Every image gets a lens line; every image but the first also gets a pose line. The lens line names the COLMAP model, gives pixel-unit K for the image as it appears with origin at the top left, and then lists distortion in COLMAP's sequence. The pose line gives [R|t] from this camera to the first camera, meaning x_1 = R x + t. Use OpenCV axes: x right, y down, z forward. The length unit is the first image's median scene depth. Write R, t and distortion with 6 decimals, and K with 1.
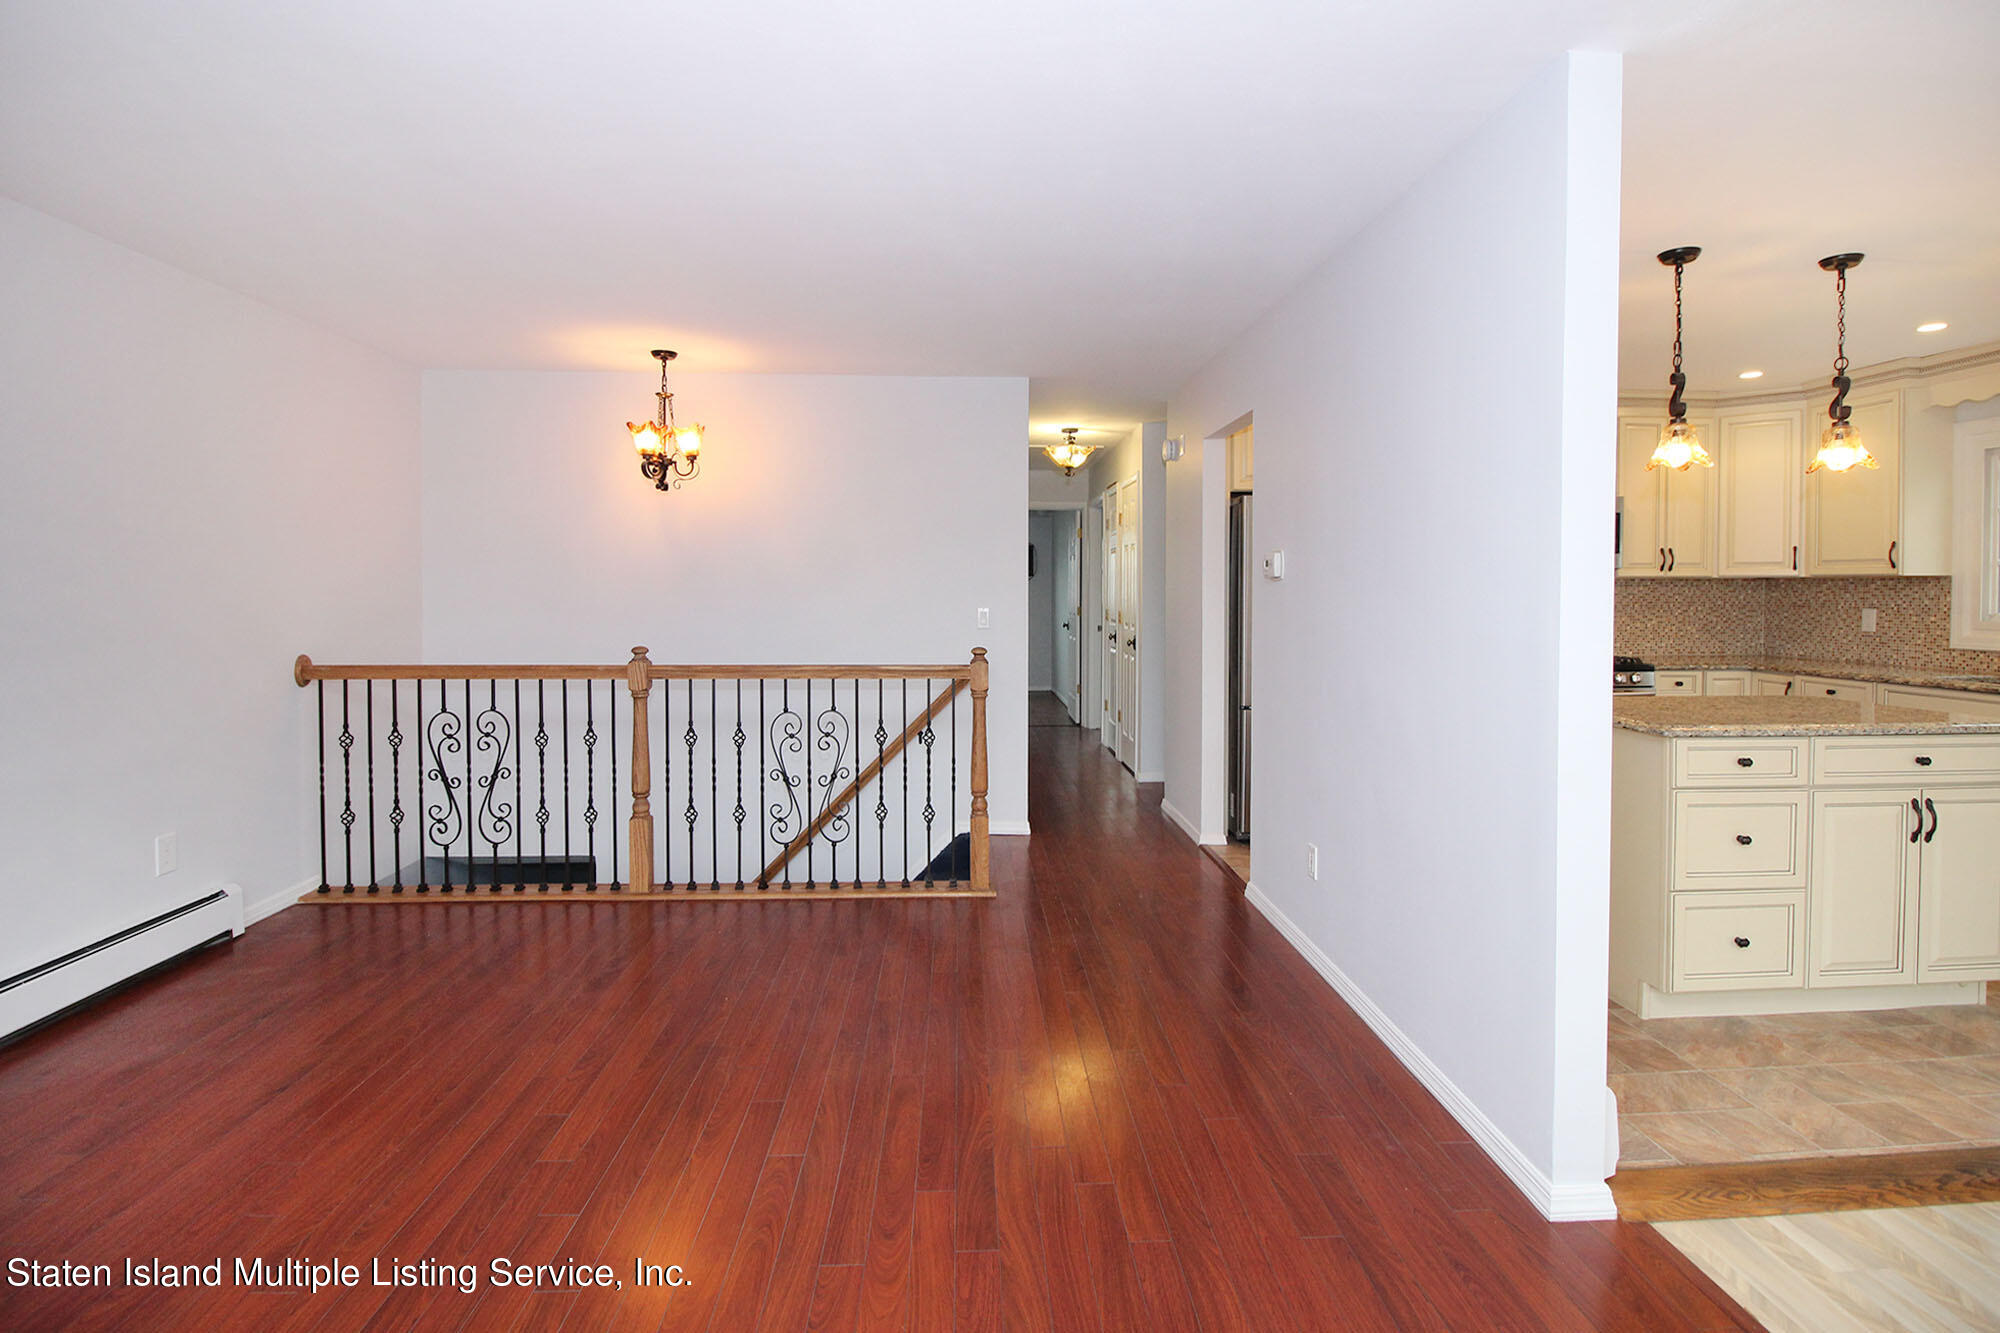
lens RADIAL K [[982.9, 0, 1007.6], [0, 982.9, 605.8], [0, 0, 1]] dist [-0.035743, -0.000353]
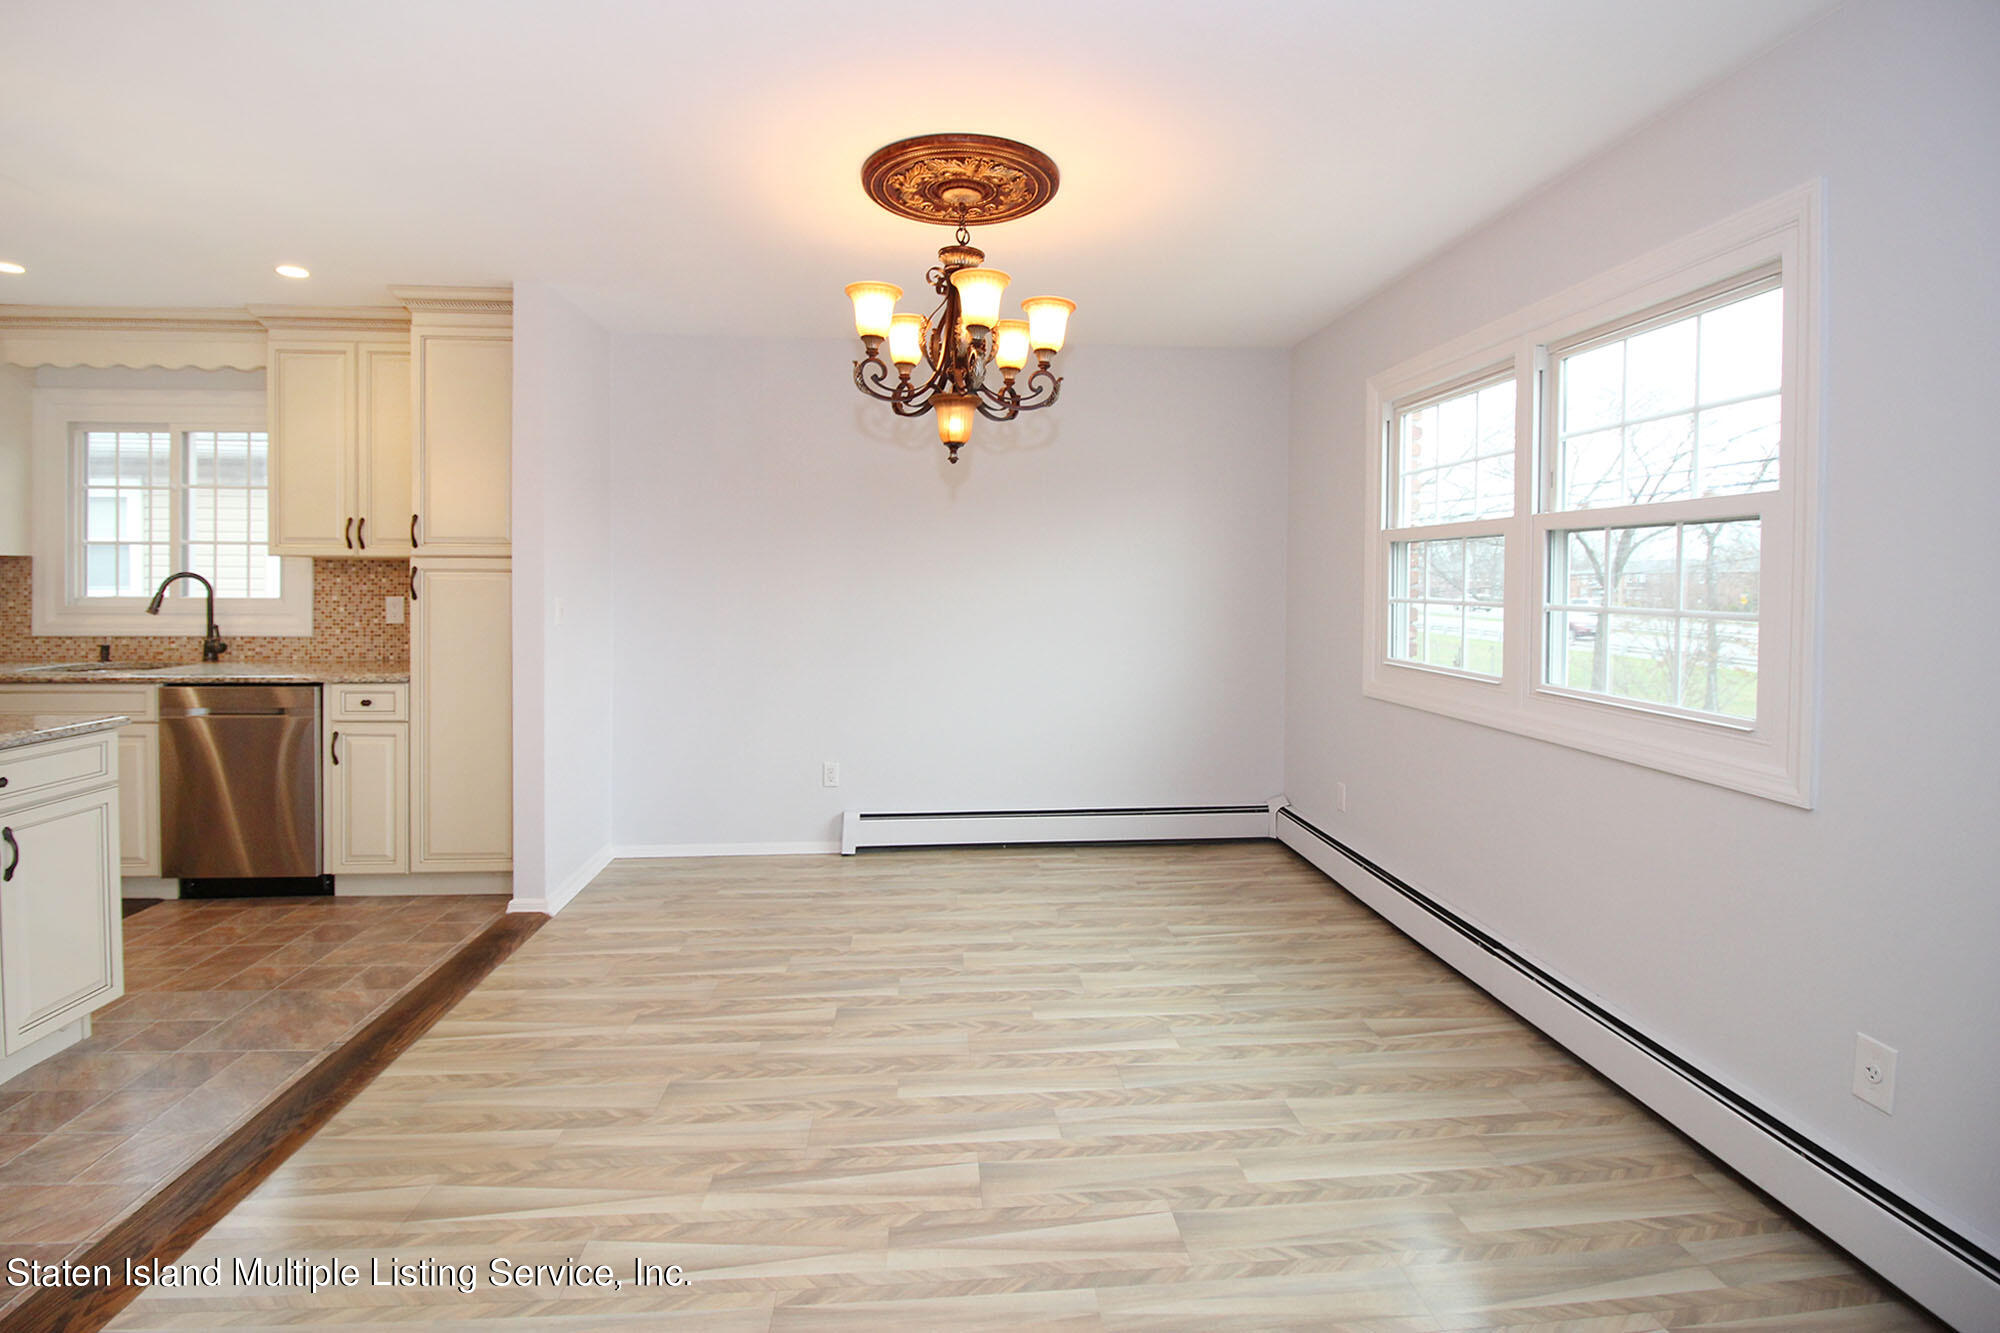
lens RADIAL K [[947.2, 0, 981.7], [0, 947.2, 589.2], [0, 0, 1]] dist [-0.003077, -0.009591]
pose [[0.000033, -0.014283, 0.999898, 0.136125], [0.012893, 0.999815, 0.014282, -0.001693], [-0.999917, 0.012891, 0.000217, 0.122661]]
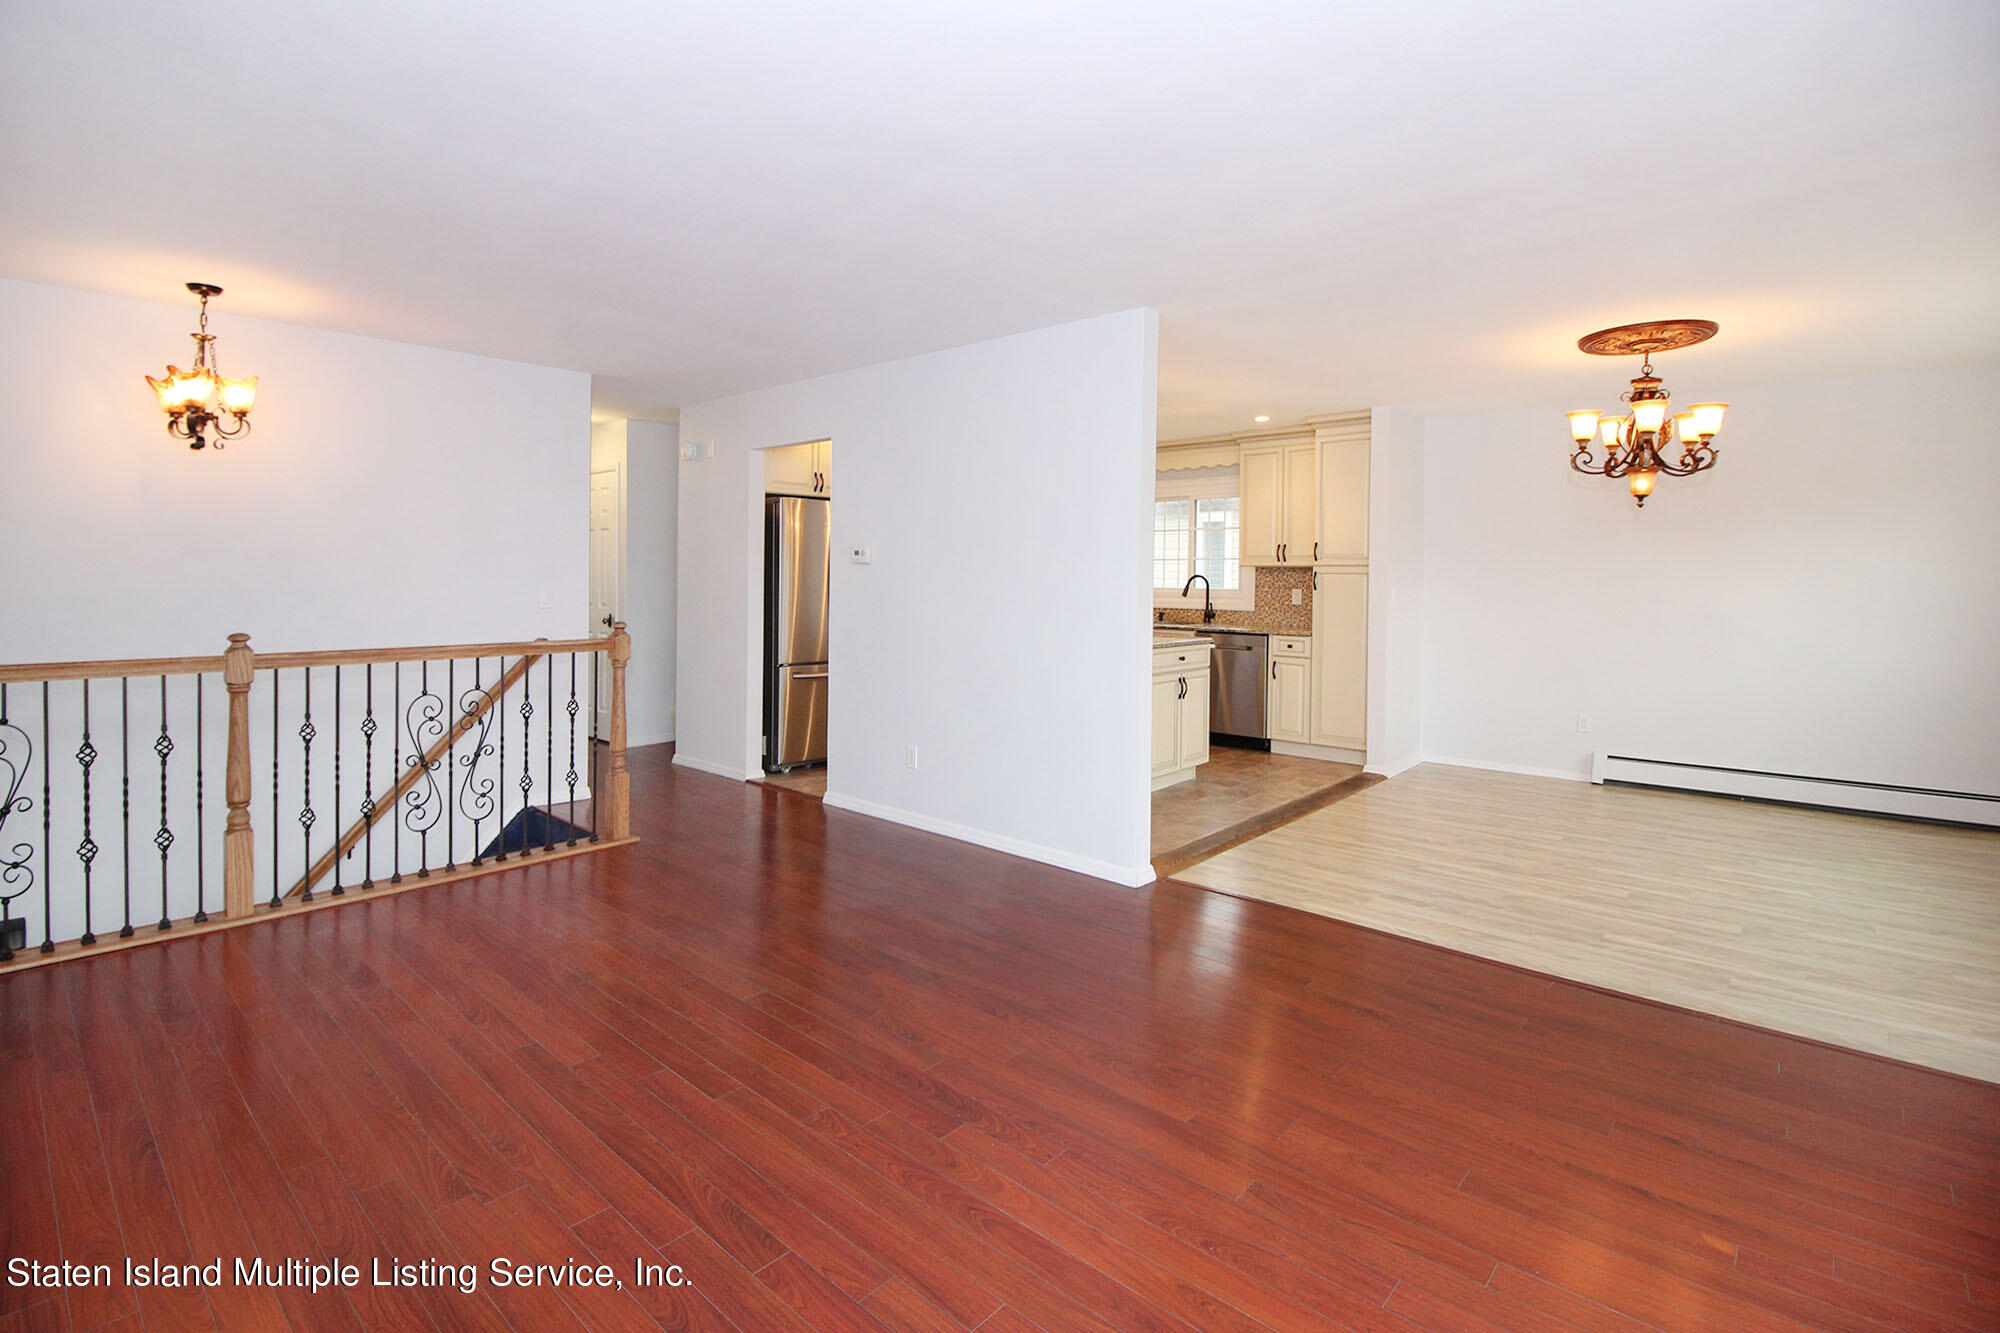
lens RADIAL K [[895.7, 0, 1078.6], [0, 895.7, 589.7], [0, 0, 1]] dist [-0.003815, -0.000983]
pose [[0.664118, -0.008193, 0.747583, -0.463447], [0.007821, 0.999961, 0.004012, 0.005573], [-0.747587, 0.003182, 0.664156, -0.079557]]
